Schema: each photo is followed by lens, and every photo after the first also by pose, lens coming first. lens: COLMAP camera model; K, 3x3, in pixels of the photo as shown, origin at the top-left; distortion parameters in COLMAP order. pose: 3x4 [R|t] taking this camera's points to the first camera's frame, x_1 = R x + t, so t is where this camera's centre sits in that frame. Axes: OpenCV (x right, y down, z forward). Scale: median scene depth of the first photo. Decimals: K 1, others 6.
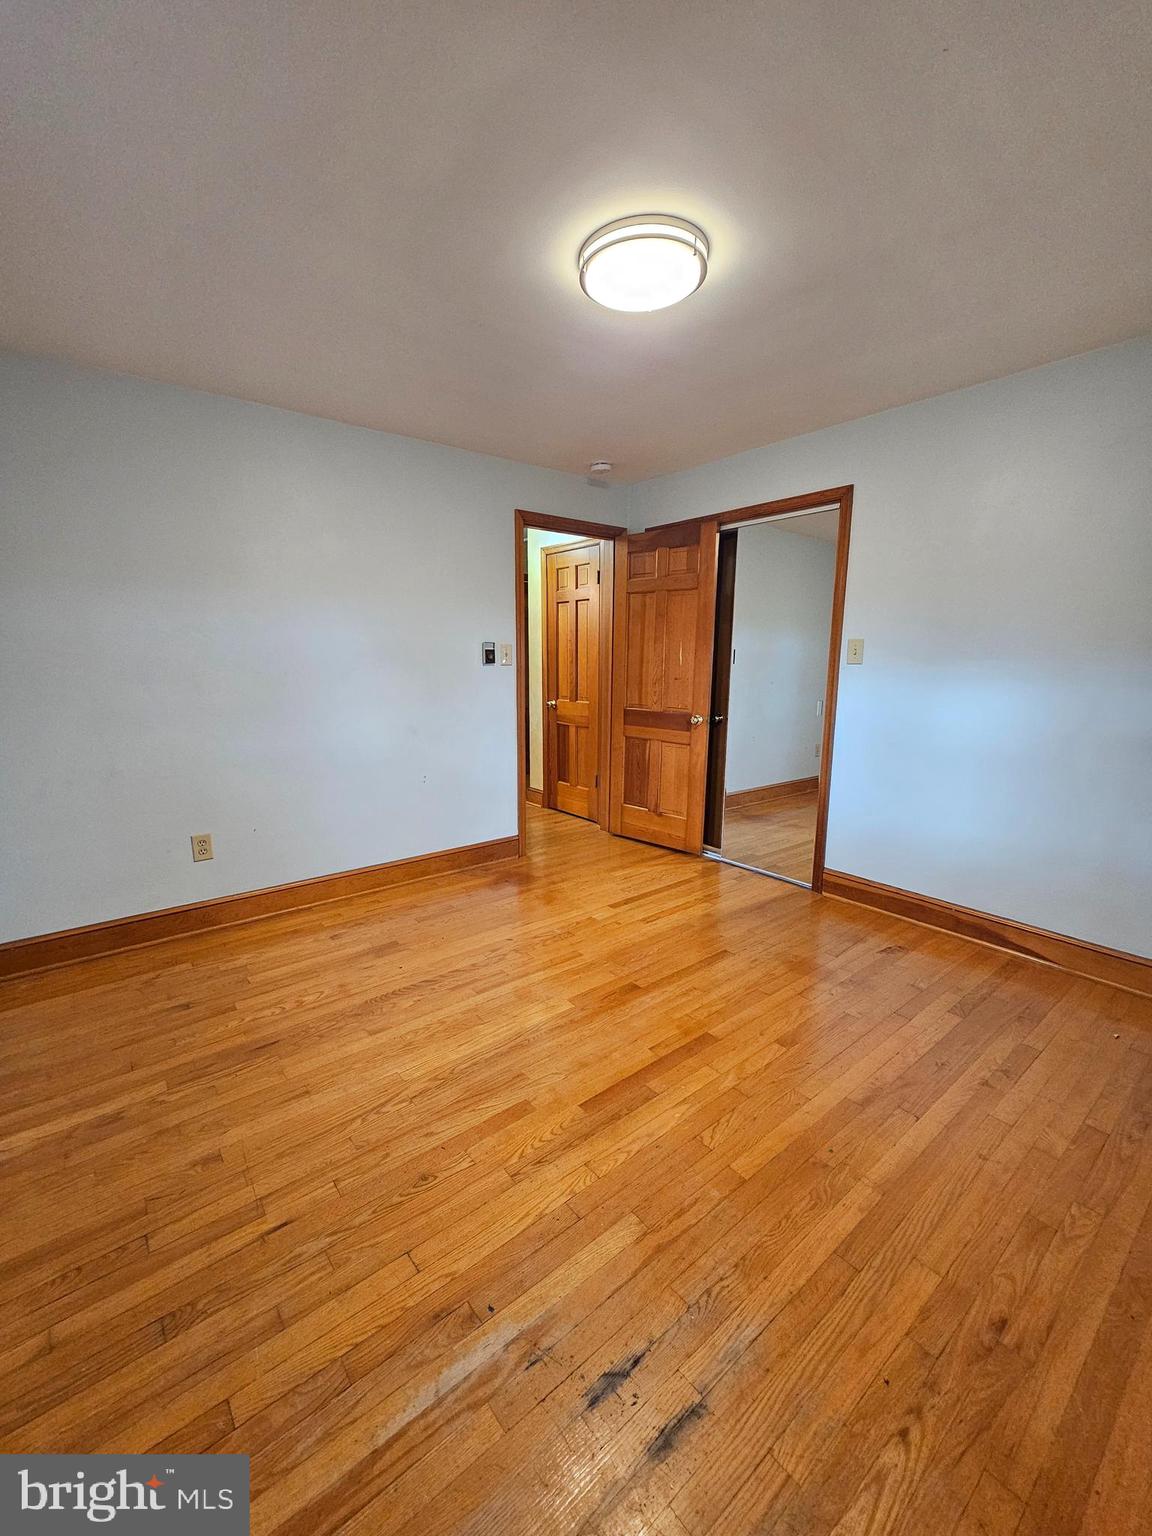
lens RADIAL K [[626.2, 0, 576.1], [0, 626.2, 769.7], [0, 0, 1]] dist [-0.001138, -0.001263]
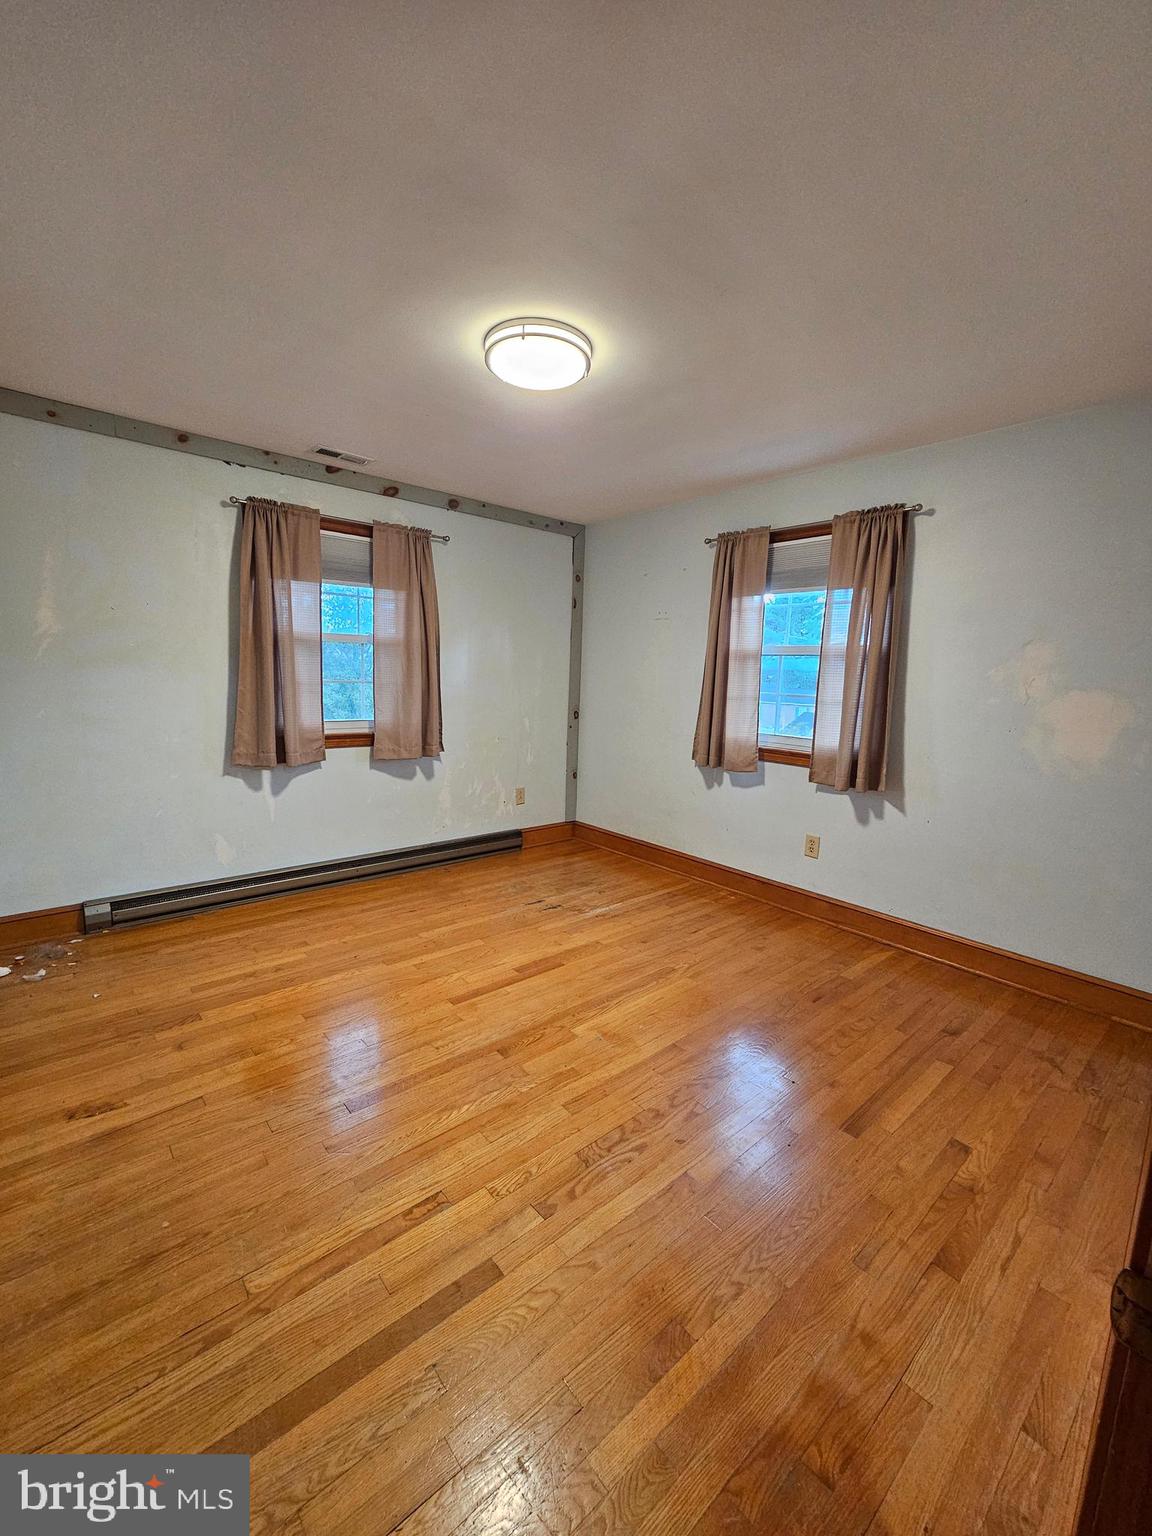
lens RADIAL K [[626.2, 0, 574.2], [0, 626.2, 766.6], [0, 0, 1]] dist [-0.001138, -0.001263]
pose [[-0.999167, -0.026221, -0.031253, 0.035940], [-0.034956, 0.945236, 0.324509, -0.361062], [0.021033, 0.325331, -0.945366, 1.903374]]
